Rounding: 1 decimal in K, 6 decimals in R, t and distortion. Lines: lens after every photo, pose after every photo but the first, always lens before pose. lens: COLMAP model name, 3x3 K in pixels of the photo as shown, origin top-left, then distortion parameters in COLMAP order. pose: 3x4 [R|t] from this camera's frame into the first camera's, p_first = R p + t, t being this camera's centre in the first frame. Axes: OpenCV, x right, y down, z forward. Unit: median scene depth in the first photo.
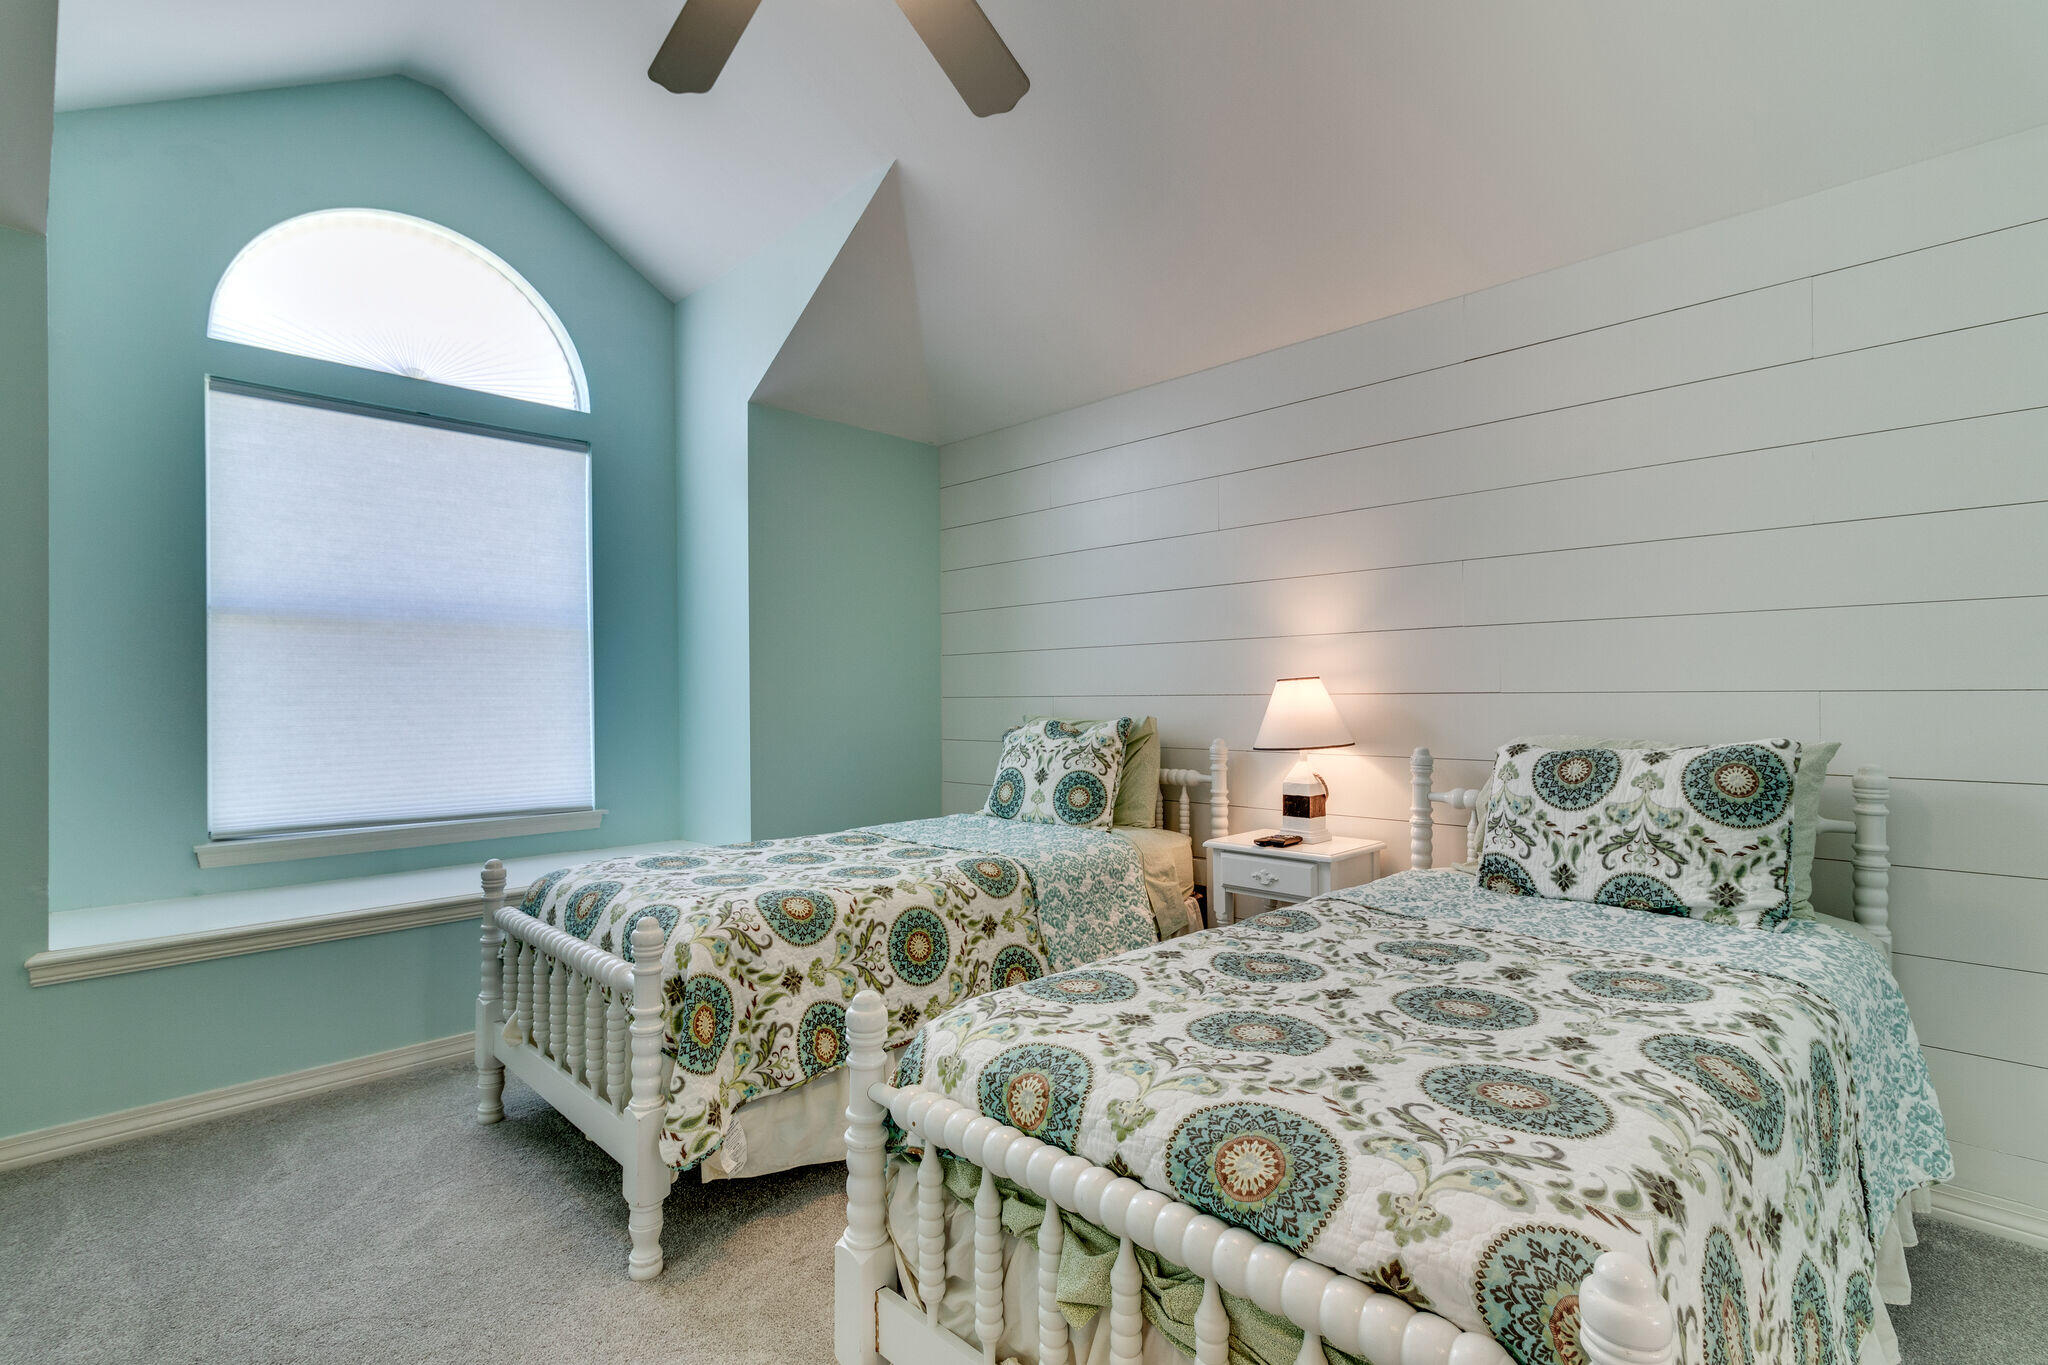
lens RADIAL K [[981.4, 0, 1026.5], [0, 981.4, 687.5], [0, 0, 1]] dist [0.004468, 0.001498]
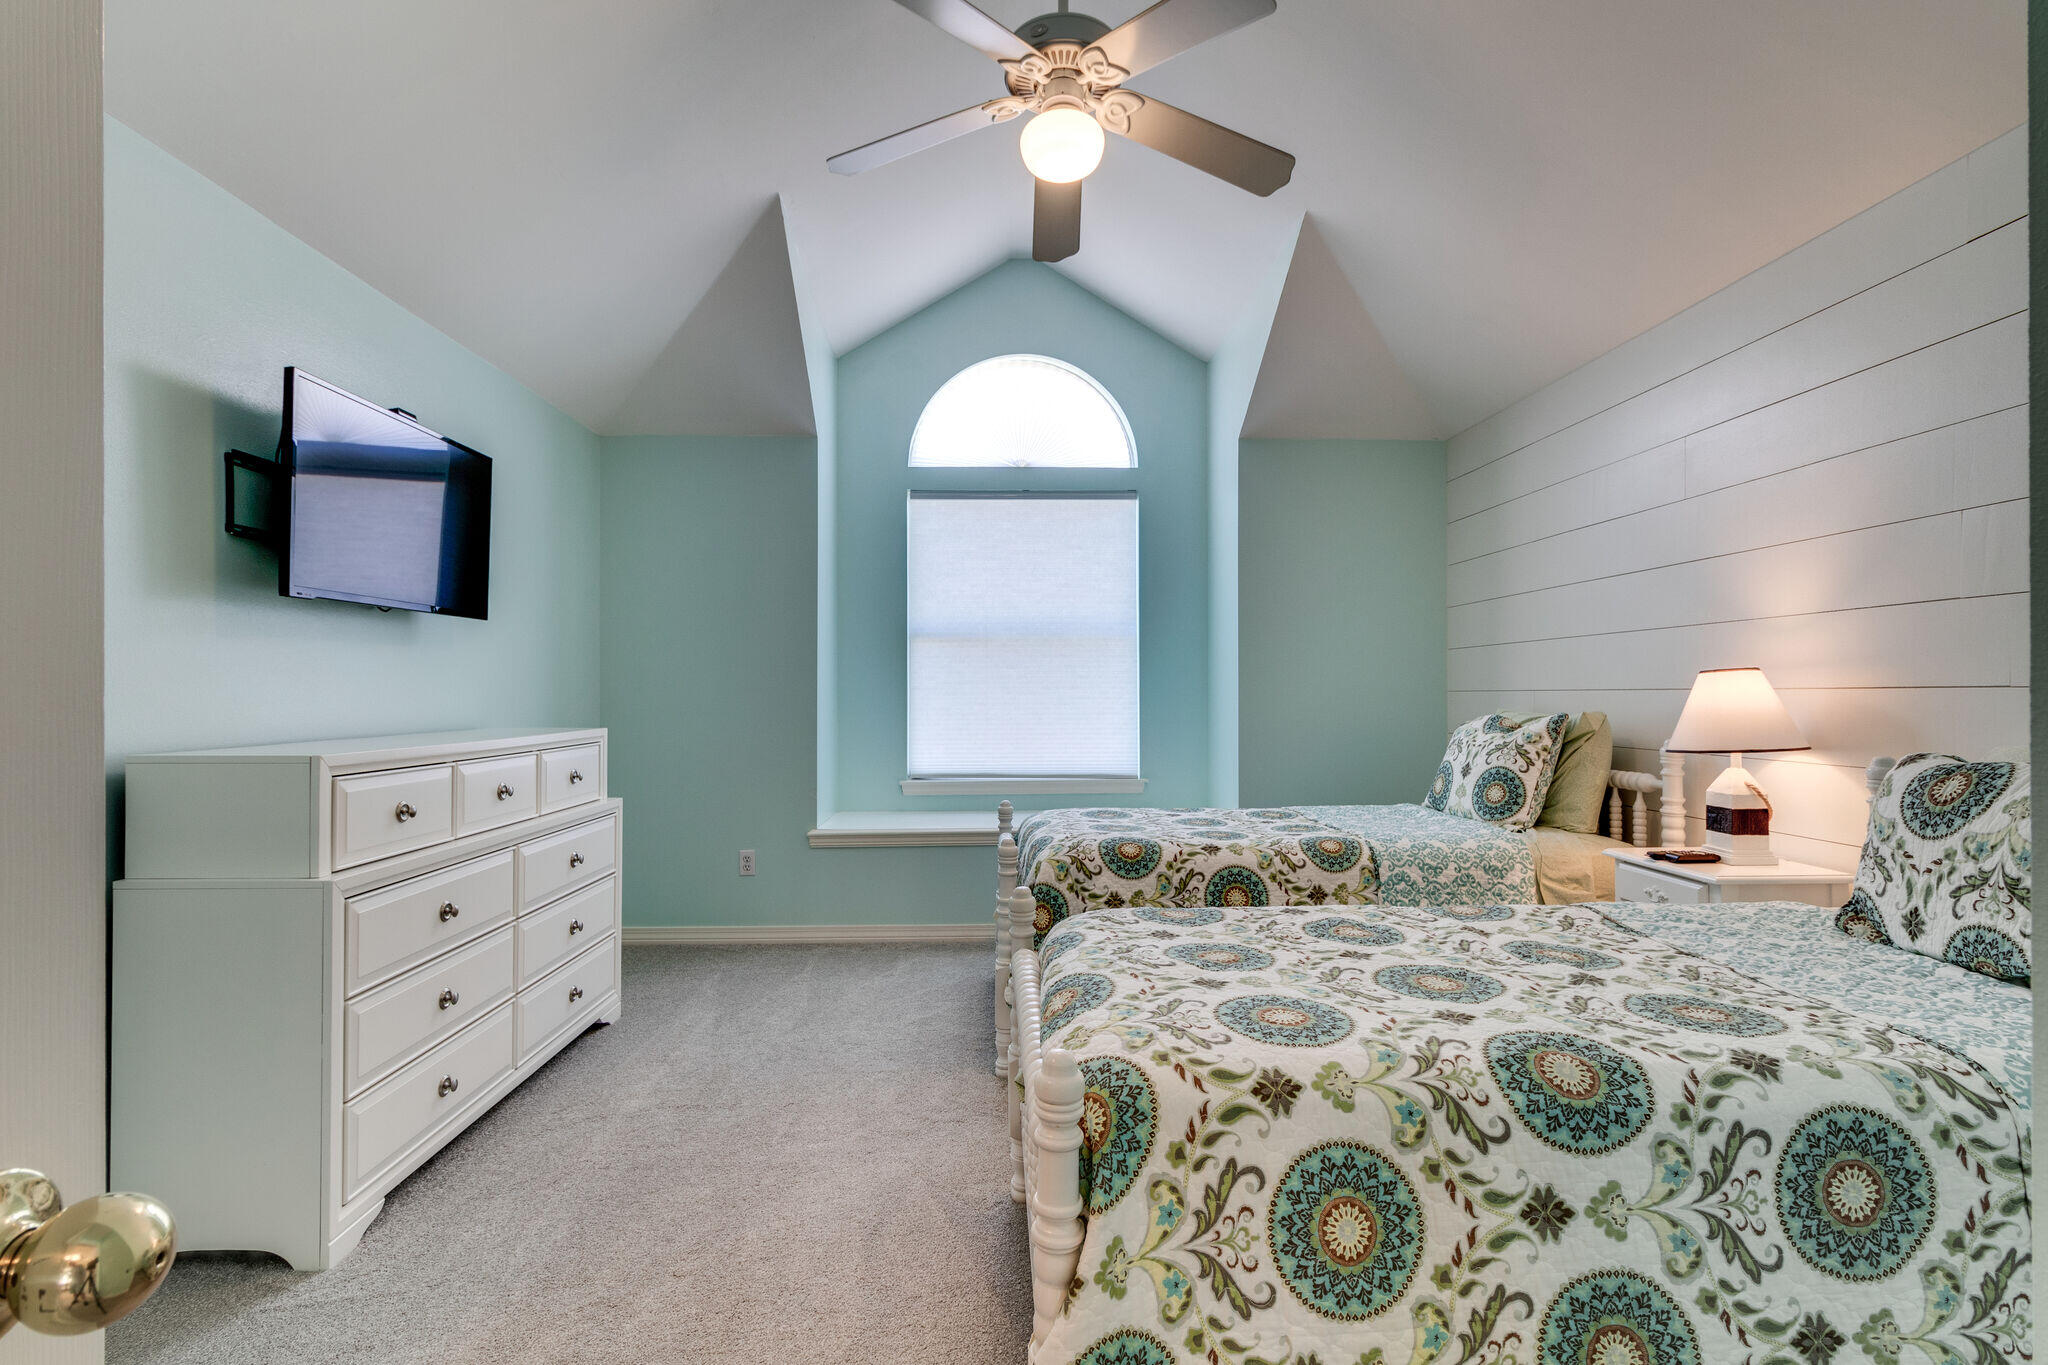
lens RADIAL K [[981.4, 0, 1014.1], [0, 981.4, 683.8], [0, 0, 1]] dist [0.004468, 0.001498]
pose [[0.721910, -0.002259, -0.691983, 0.544224], [0.004292, 0.999990, 0.001212, -0.001402], [0.691974, -0.003845, 0.721912, -0.055985]]
